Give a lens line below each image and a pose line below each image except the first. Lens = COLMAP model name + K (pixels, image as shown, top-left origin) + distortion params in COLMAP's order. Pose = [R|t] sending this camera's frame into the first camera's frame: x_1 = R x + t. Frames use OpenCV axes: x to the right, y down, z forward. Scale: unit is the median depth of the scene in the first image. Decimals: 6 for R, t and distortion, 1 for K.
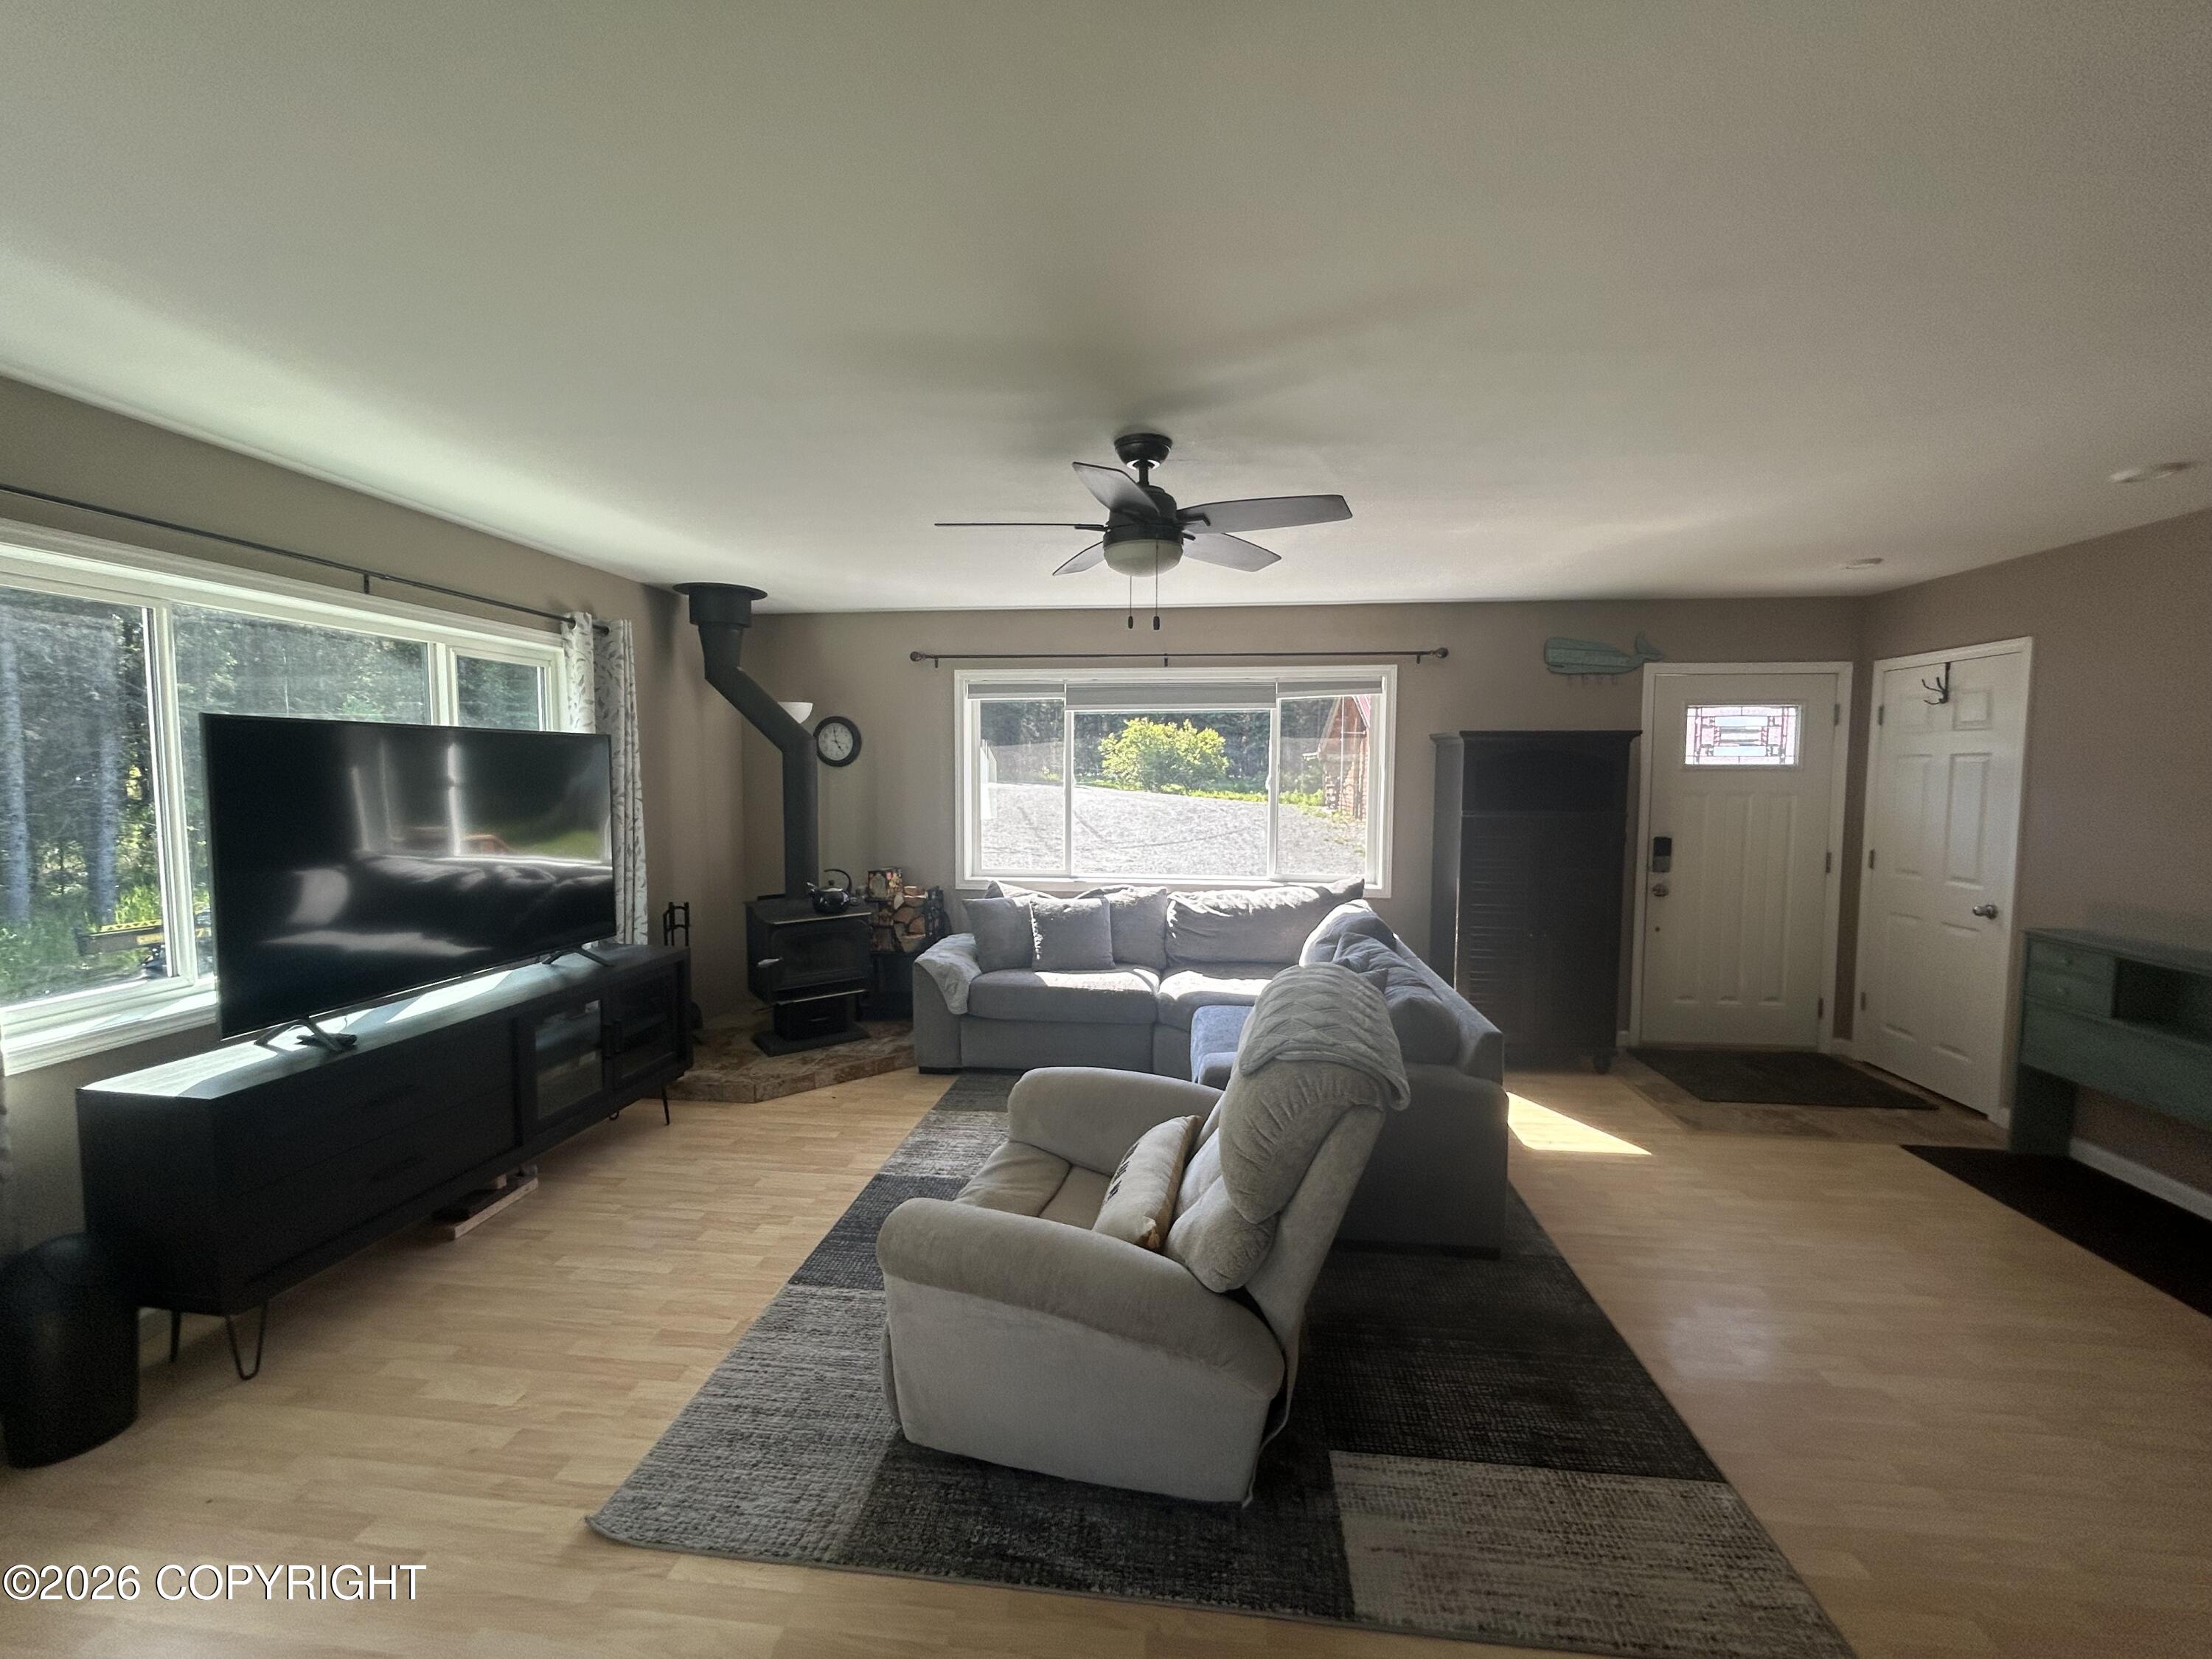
lens RADIAL K [[889.7, 0, 1106.8], [0, 889.7, 826.8], [0, 0, 1]] dist [0.001723, 0.000346]
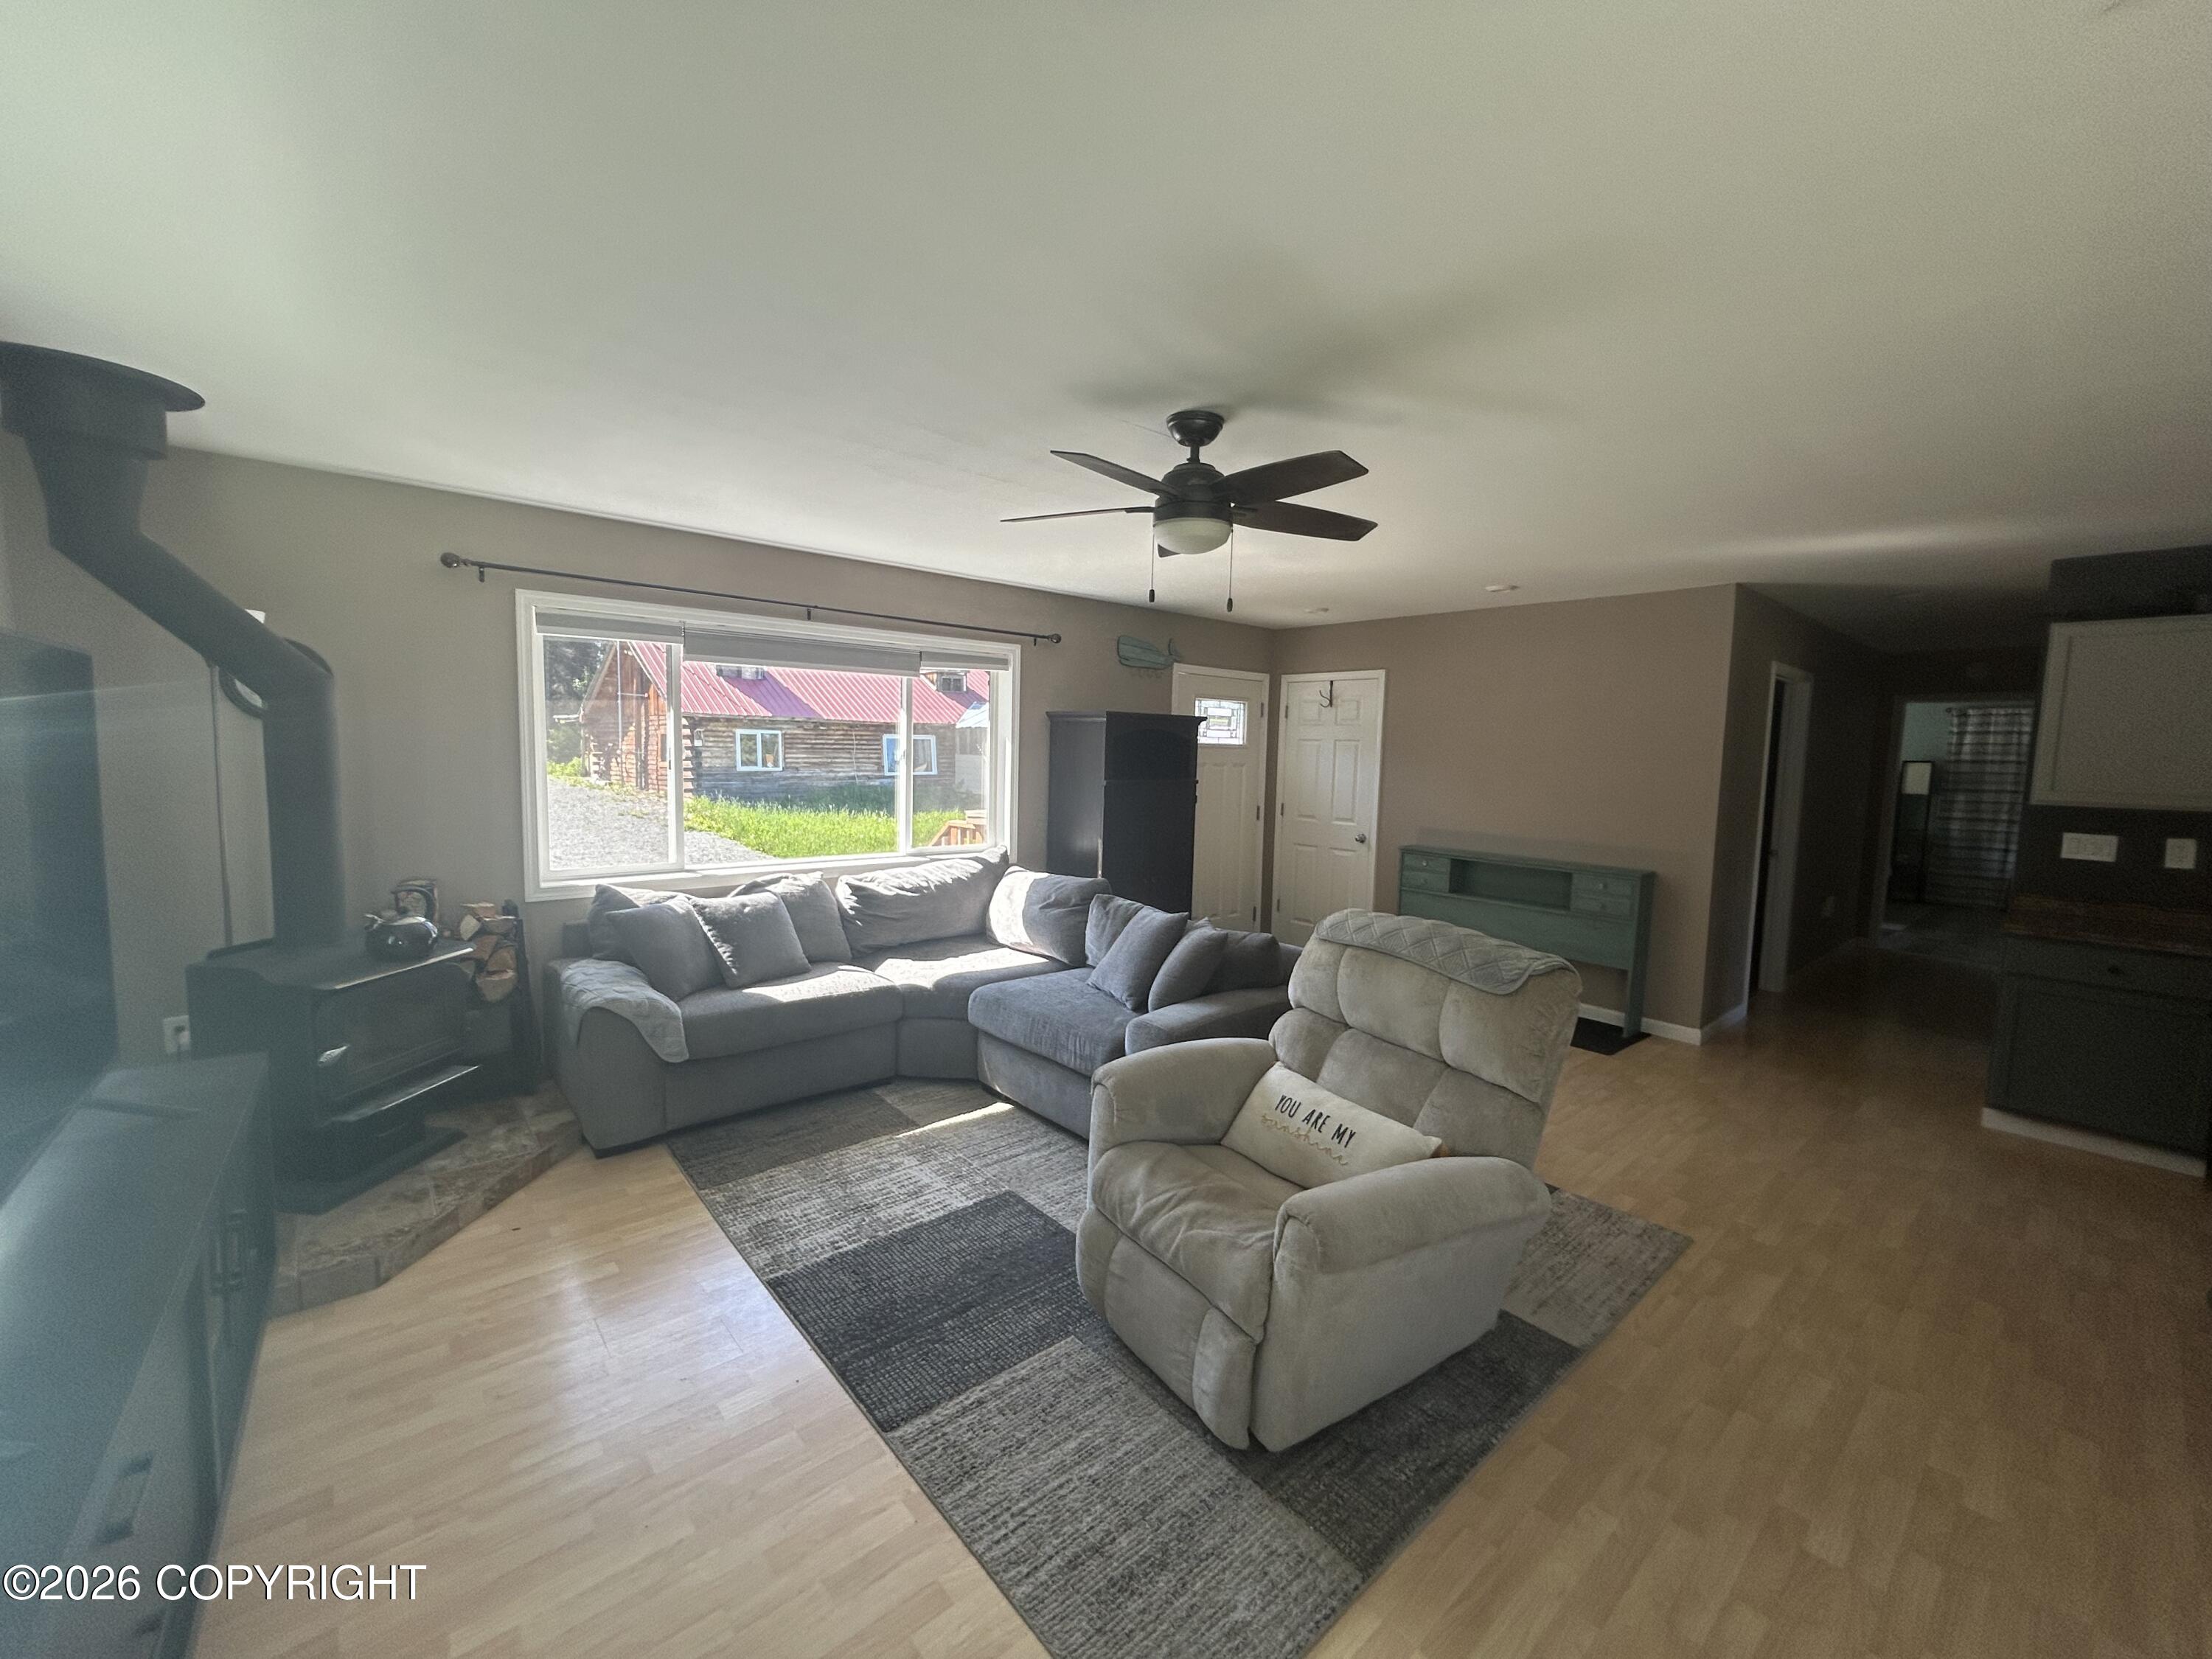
lens RADIAL K [[885.1, 0, 1107.6], [0, 885.1, 832.9], [0, 0, 1]] dist [-0.001428, 0.000015]
pose [[0.677760, -0.057898, 0.733000, -0.462726], [0.026284, 0.998166, 0.054539, -0.013692], [-0.734813, -0.017698, 0.678039, 0.232032]]
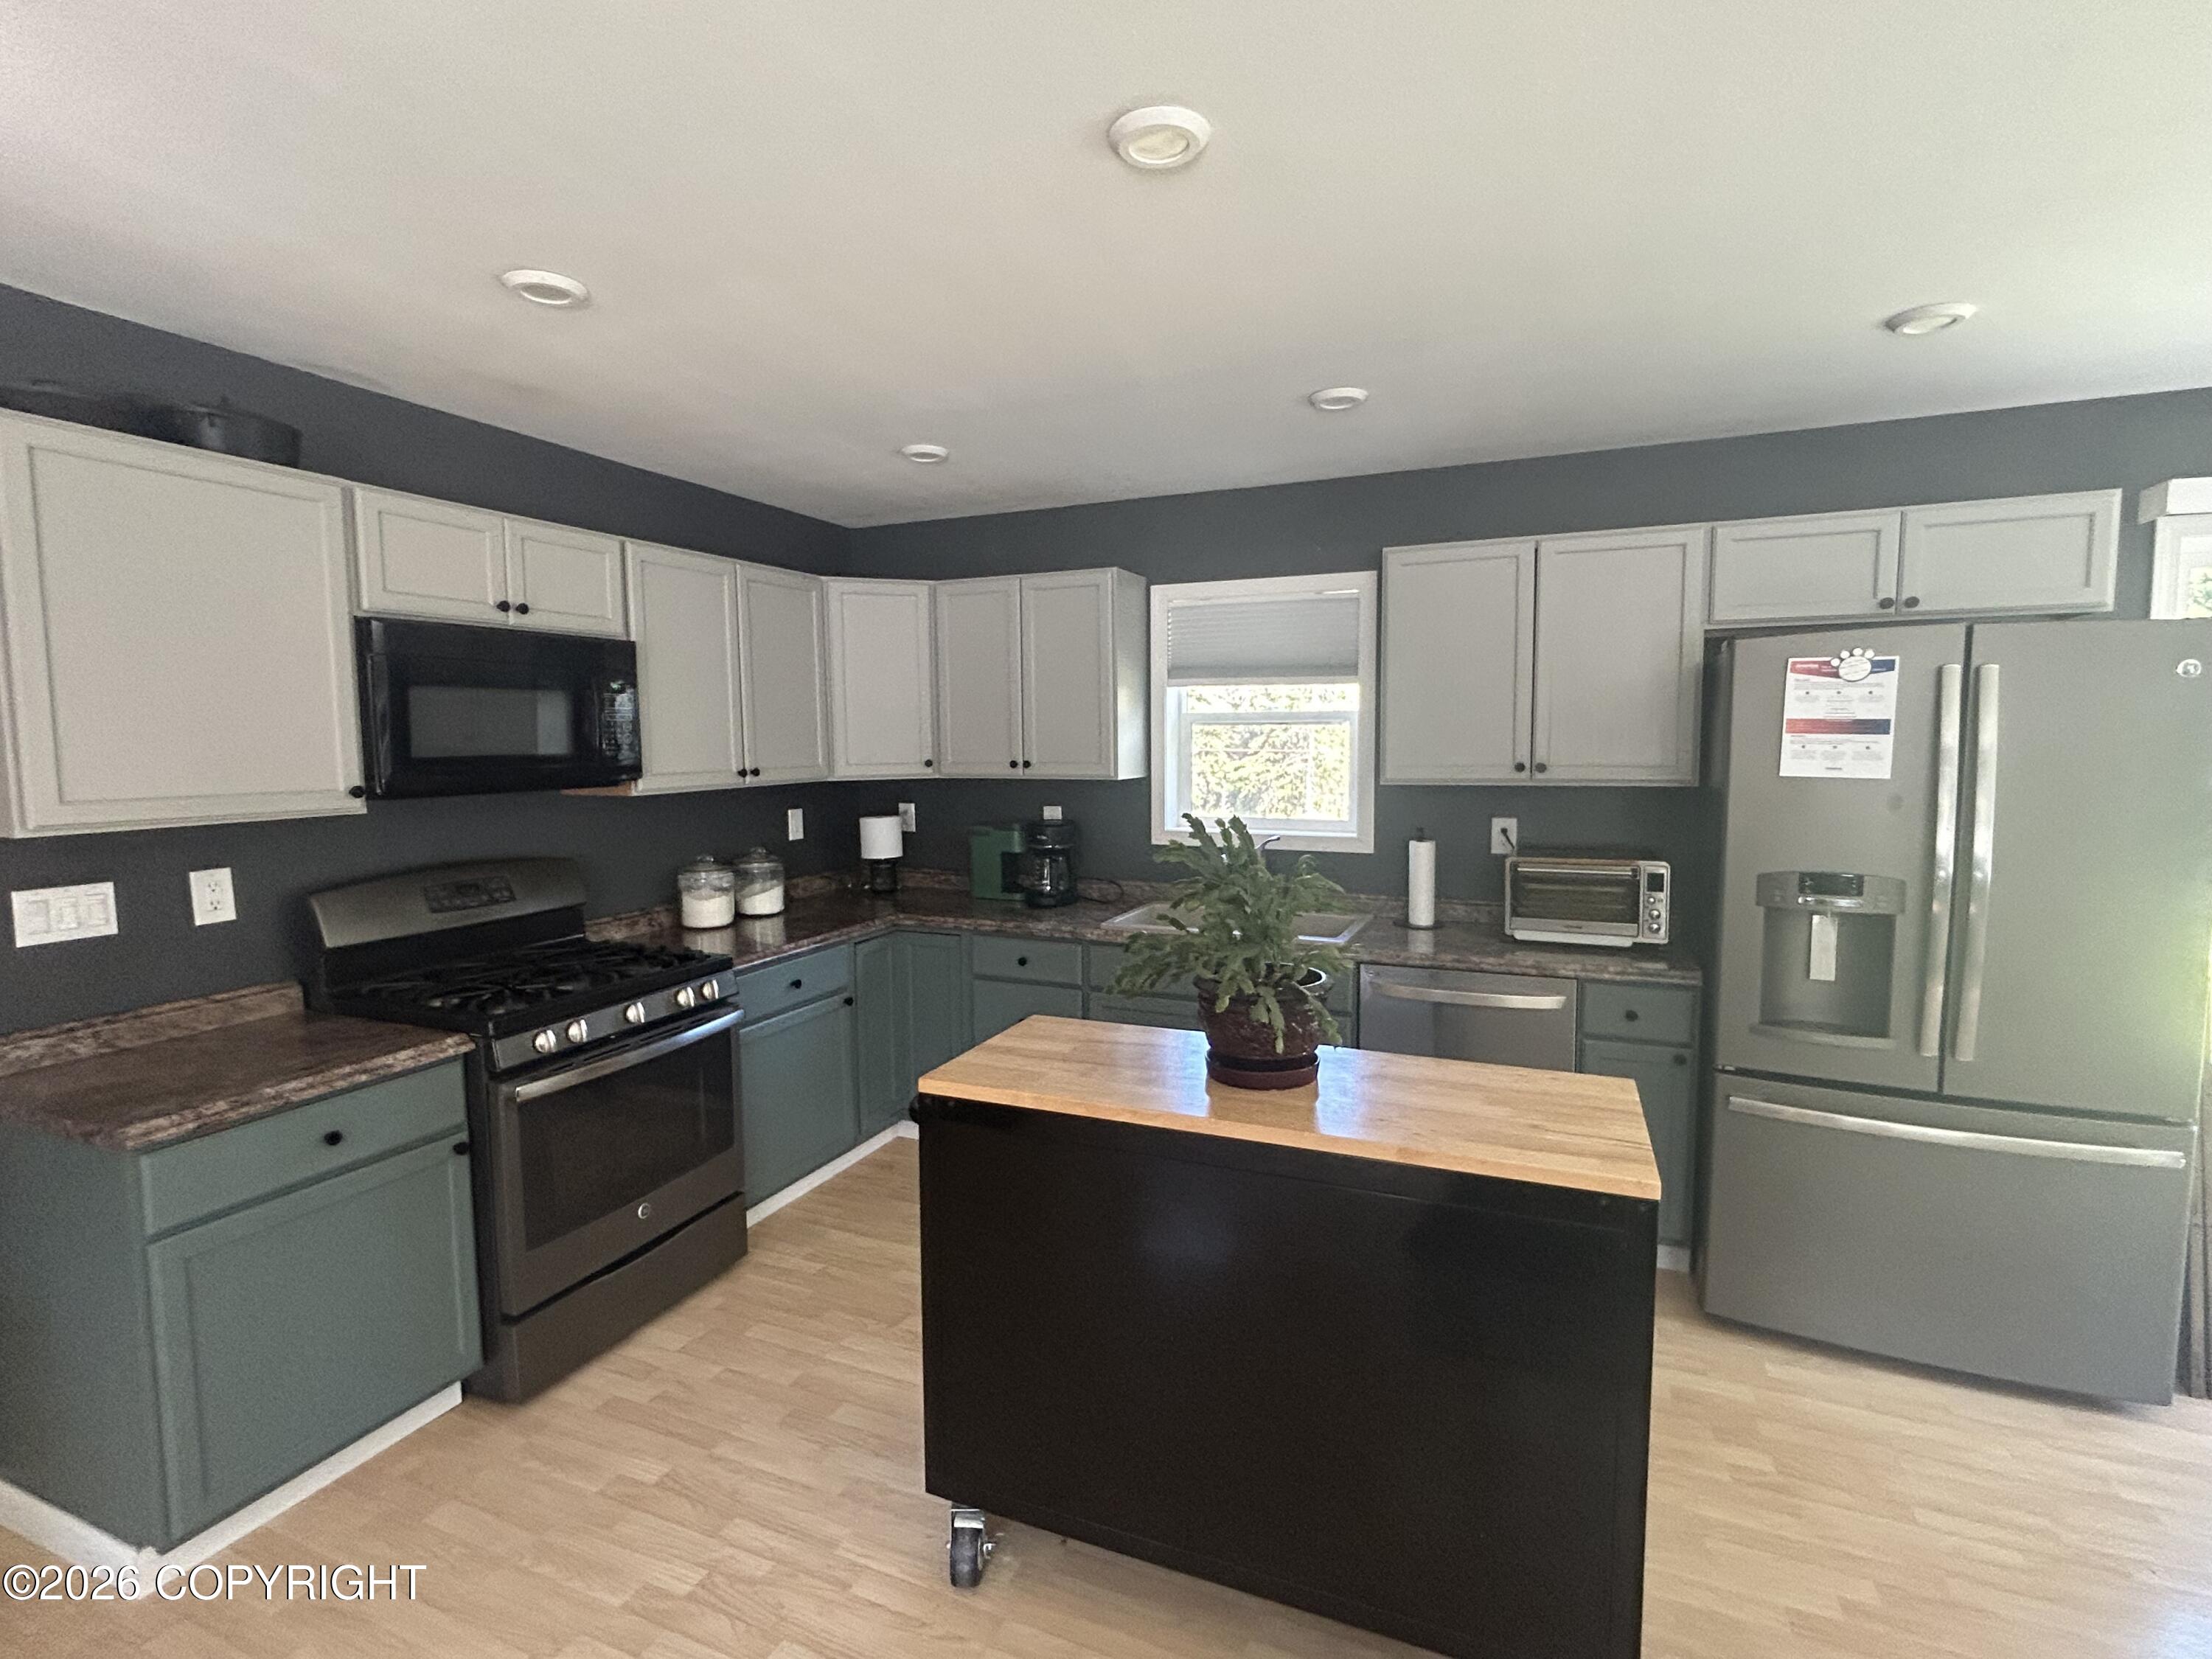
lens RADIAL K [[1054.6, 0, 1105.1], [0, 1054.6, 822.9], [0, 0, 1]] dist [-0.001963, 0.001755]
pose [[-0.956612, -0.018251, 0.290791, 0.256872], [0.024594, 0.989416, 0.143005, -0.028717], [-0.290324, 0.143952, -0.946039, 0.442353]]
